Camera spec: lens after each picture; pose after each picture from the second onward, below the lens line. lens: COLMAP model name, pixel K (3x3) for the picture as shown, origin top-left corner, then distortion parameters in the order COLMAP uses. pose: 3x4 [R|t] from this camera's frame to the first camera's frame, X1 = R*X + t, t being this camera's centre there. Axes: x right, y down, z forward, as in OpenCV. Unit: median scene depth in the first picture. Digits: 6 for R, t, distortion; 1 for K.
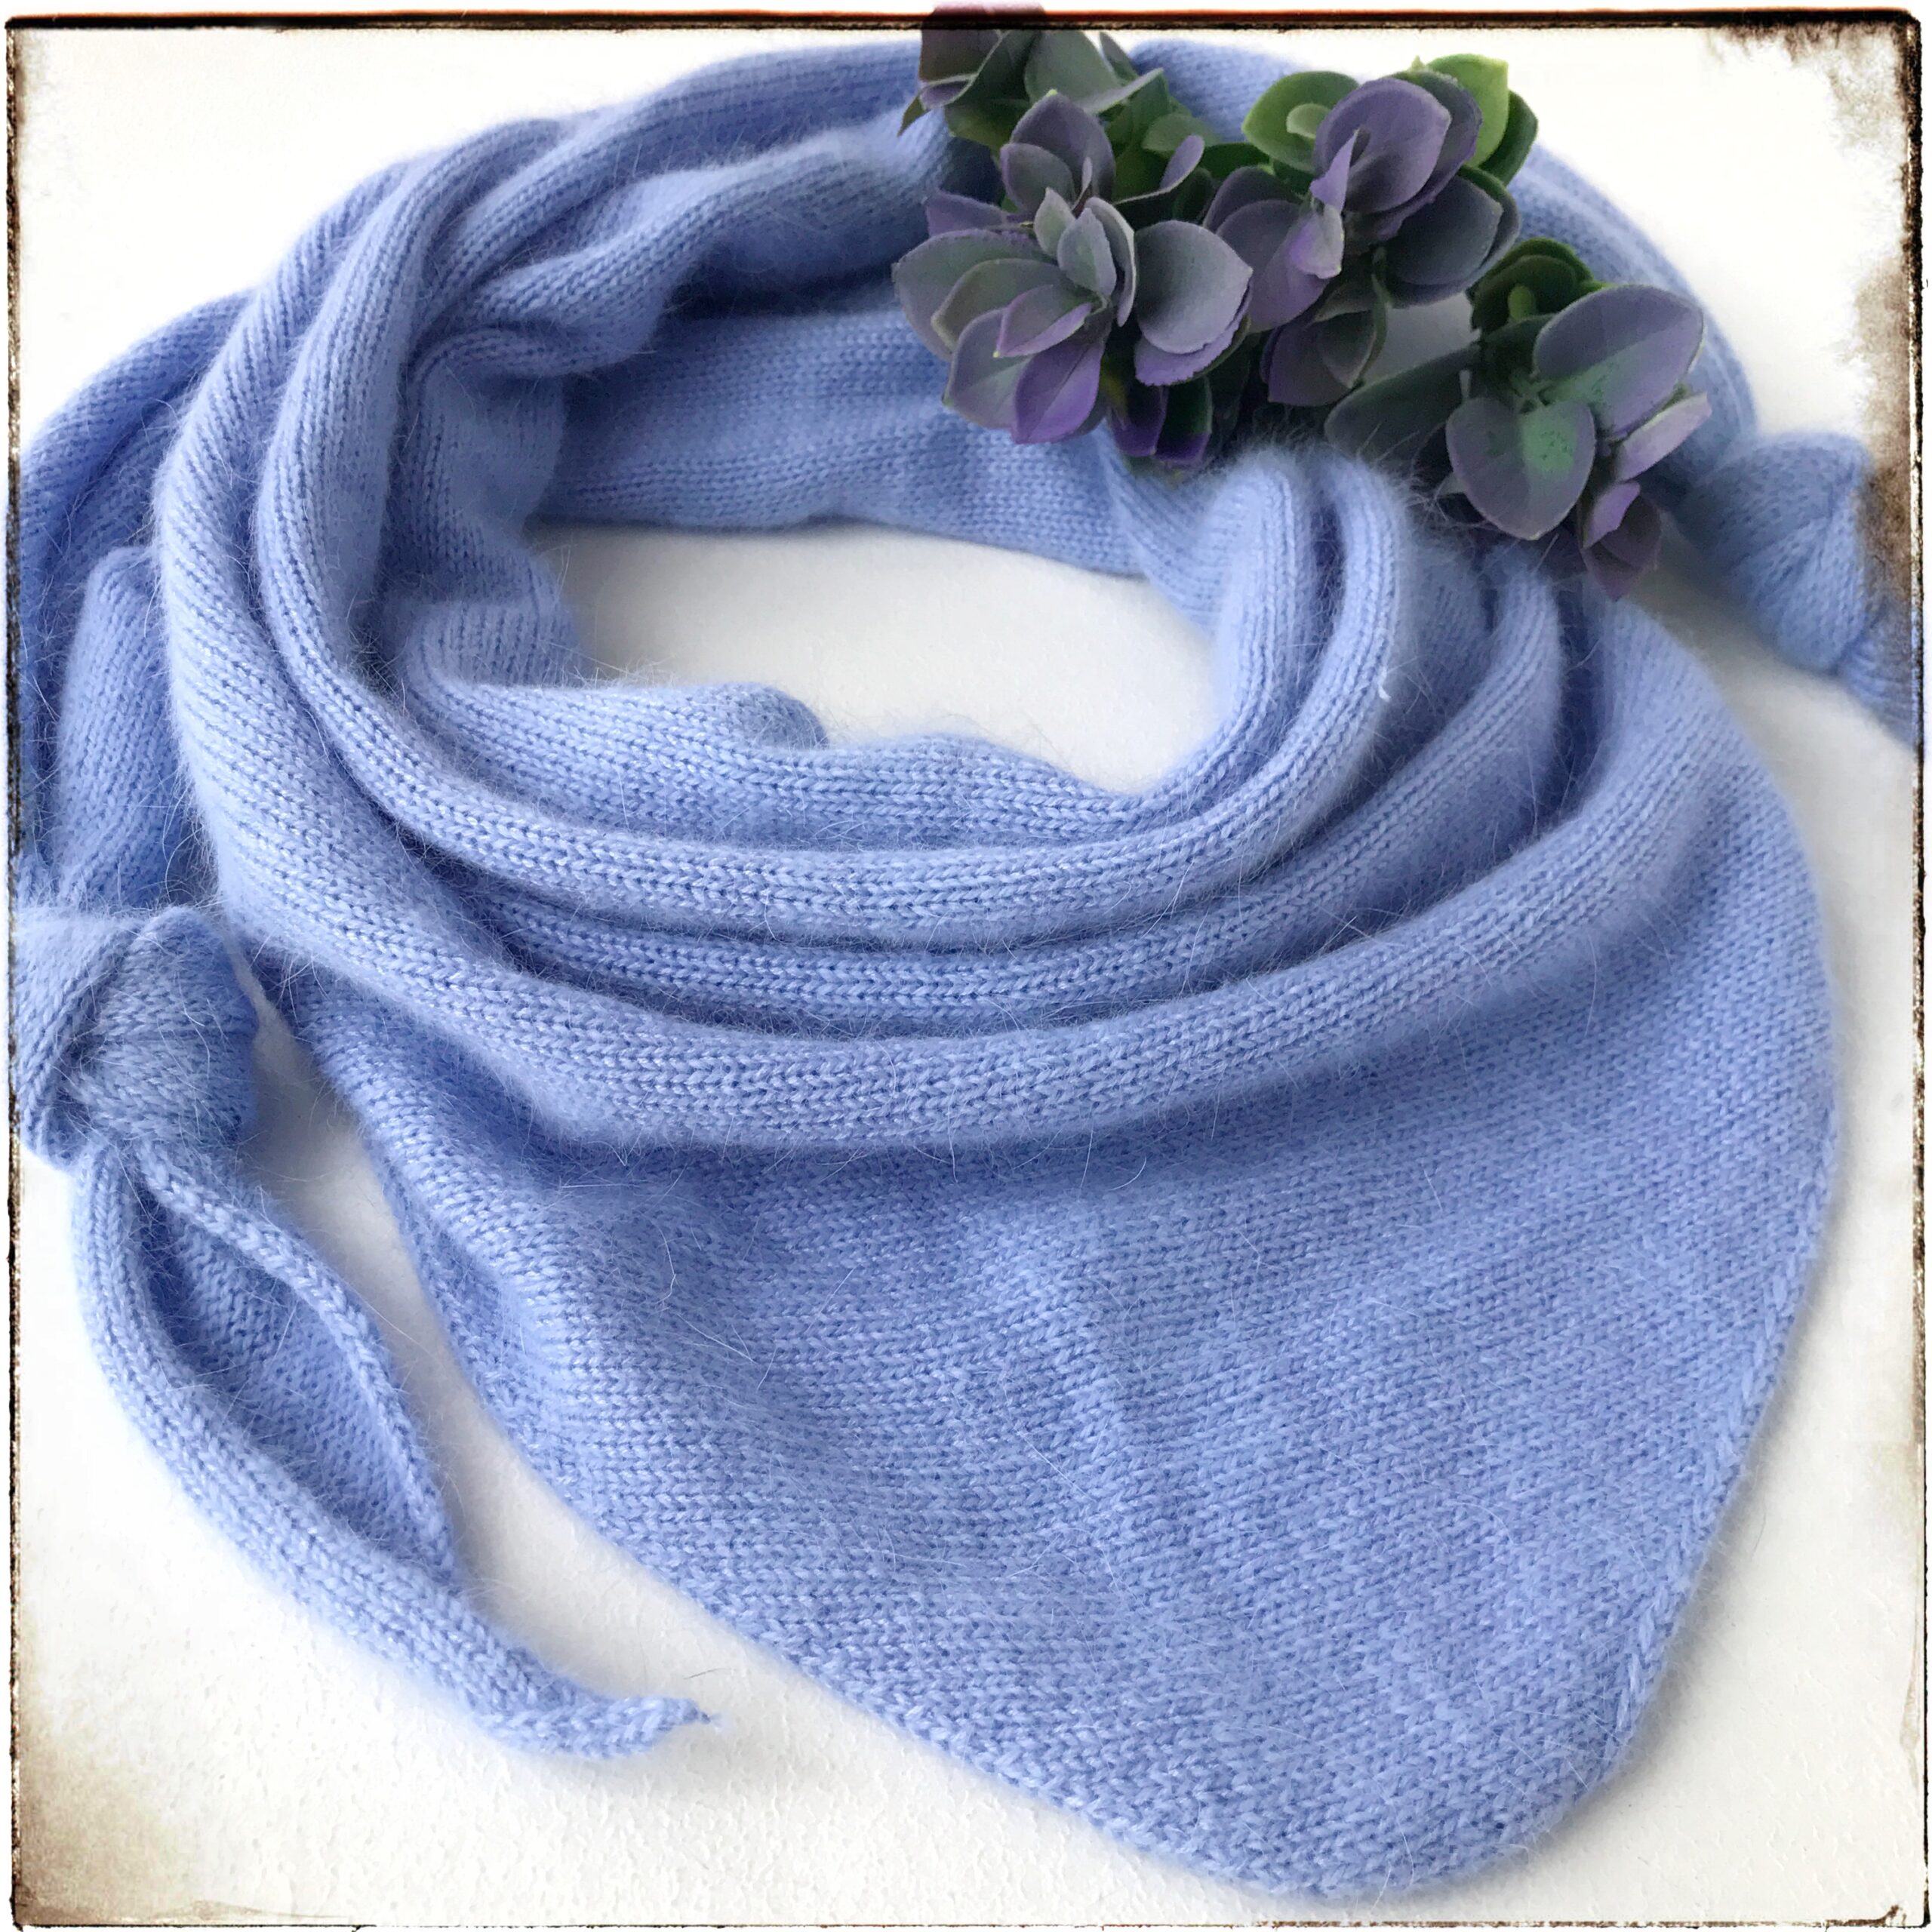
lens RADIAL K [[2261.3, 0, 966.9], [0, 2261.3, 900.8], [0, 0, 1]] dist [0.144876, -0.605331]
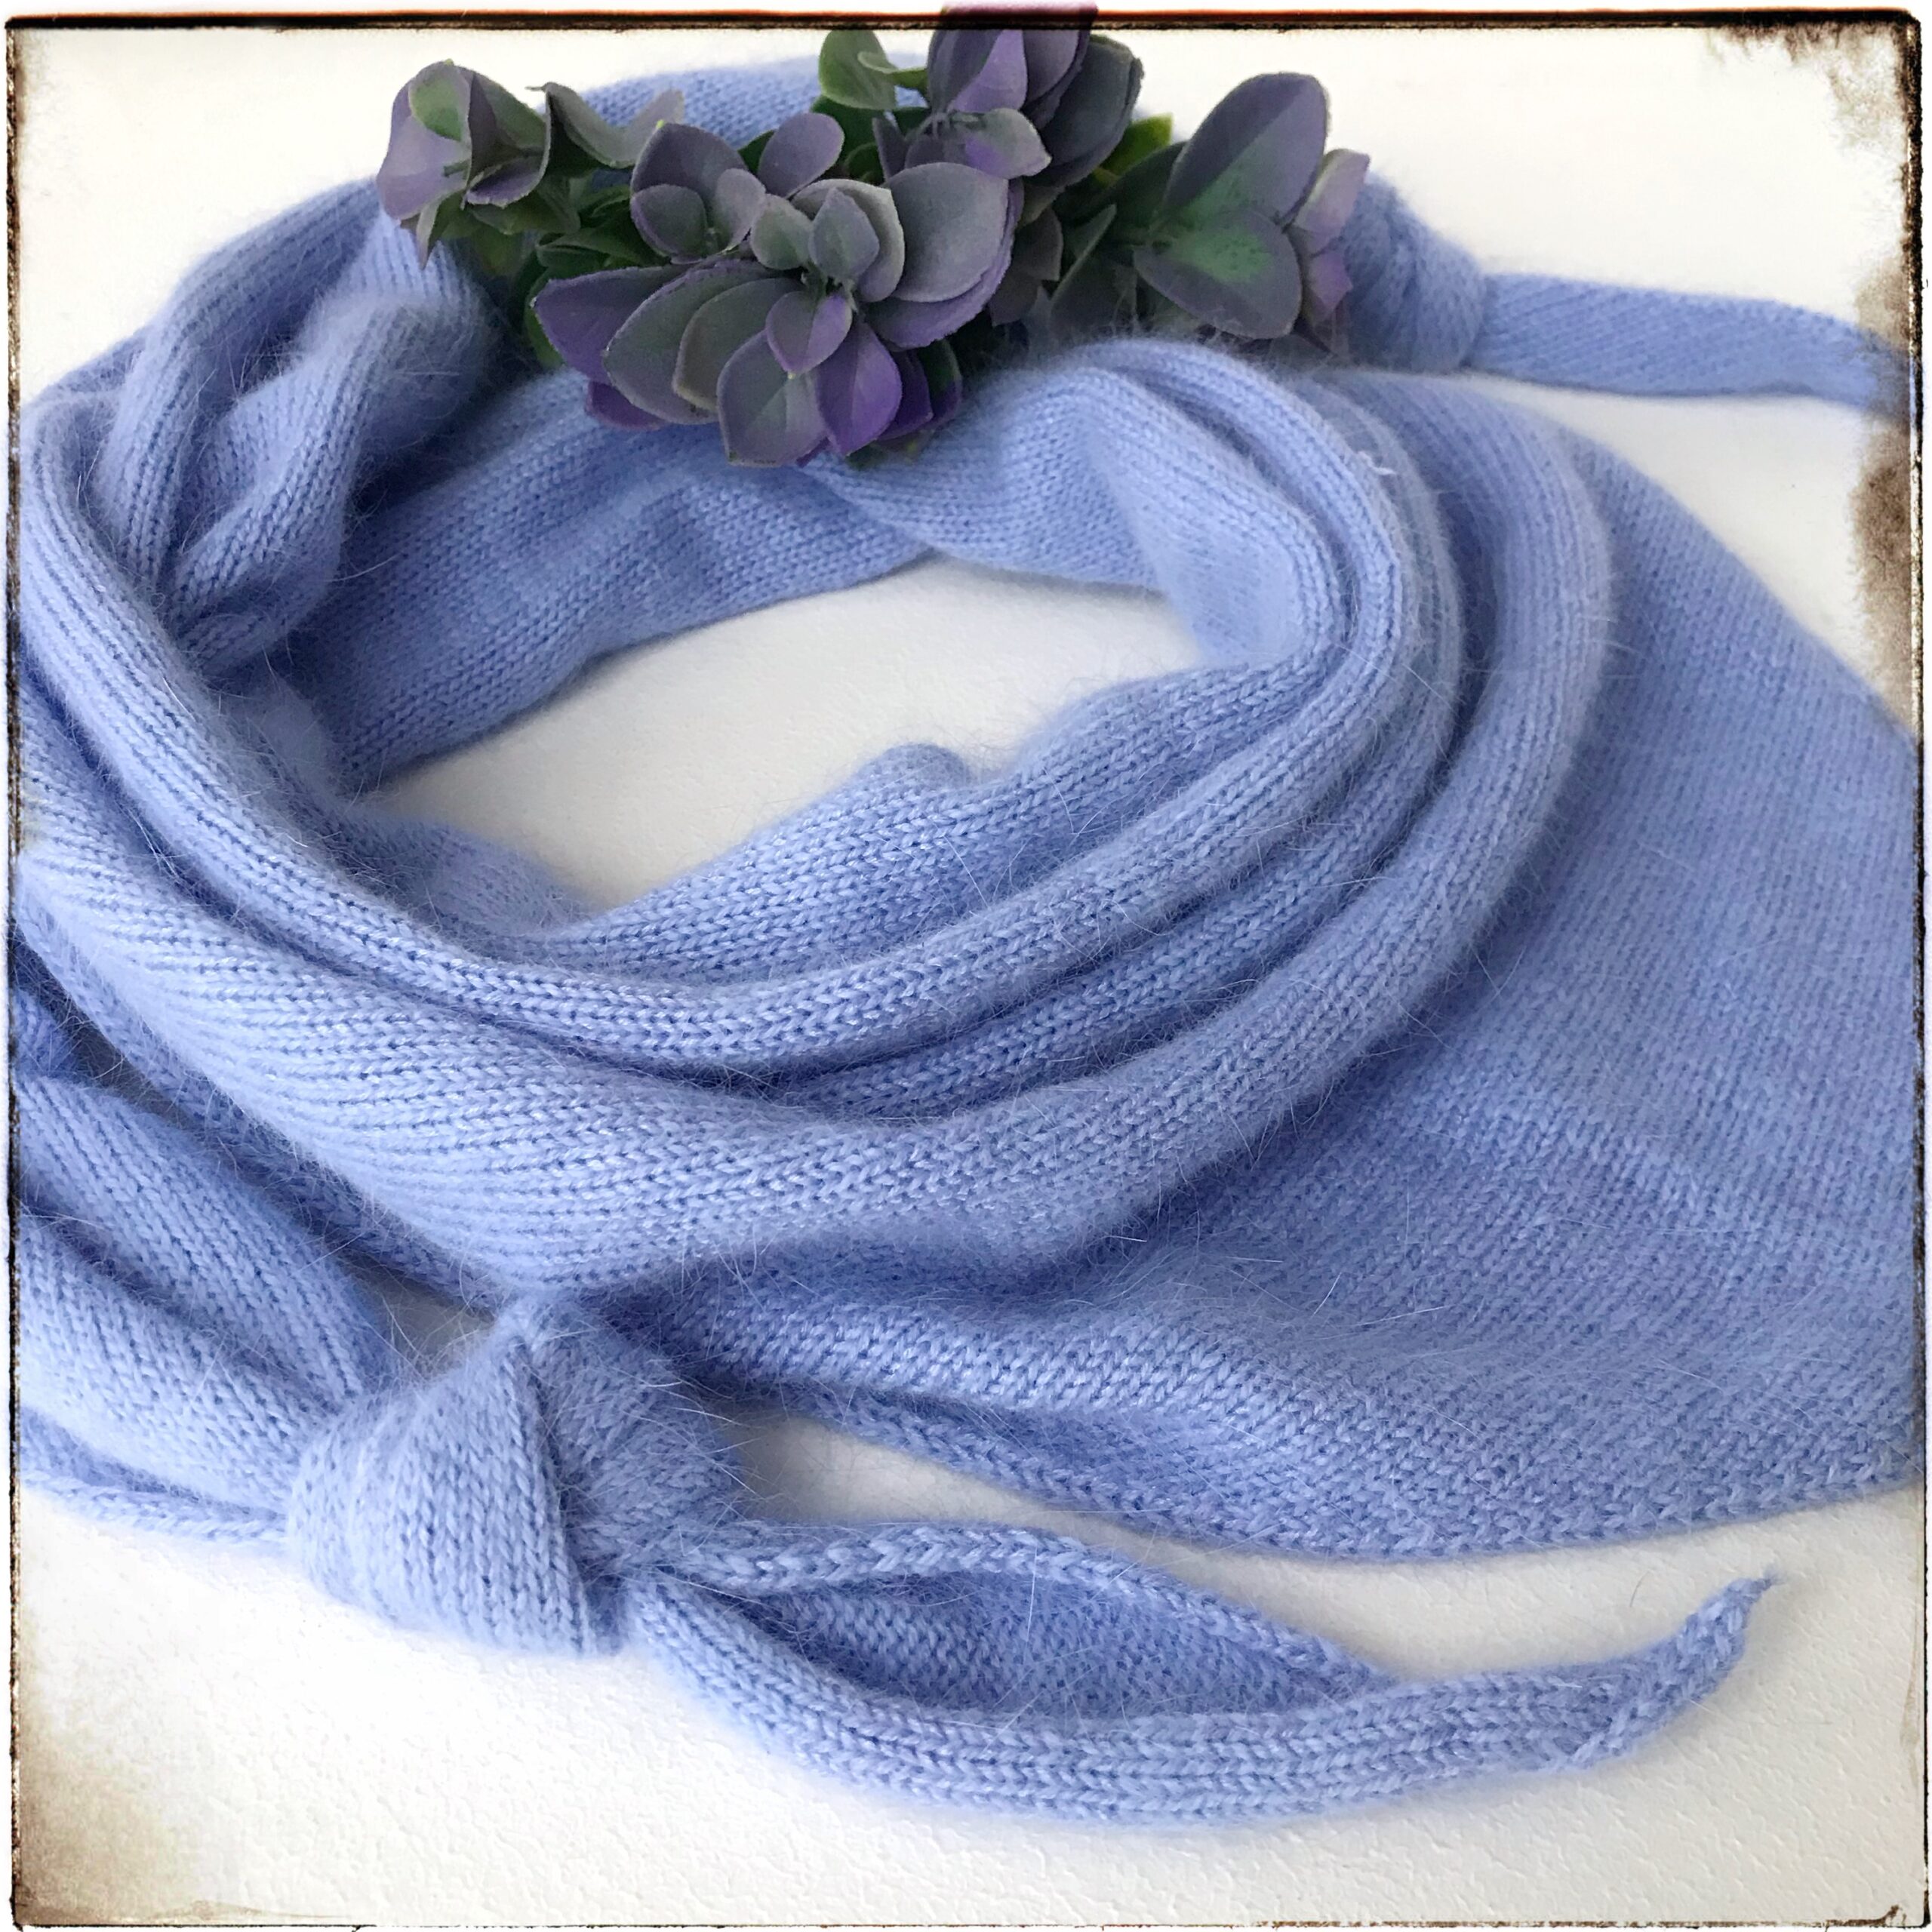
lens RADIAL K [[2261.3, 0, 966.9], [0, 2261.3, 900.8], [0, 0, 1]] dist [0.144876, -0.605331]
pose [[0.759334, -0.487042, 0.431512, -0.505260], [0.514358, 0.855445, 0.060410, -0.085776], [-0.398557, 0.176080, 0.900082, 0.190366]]
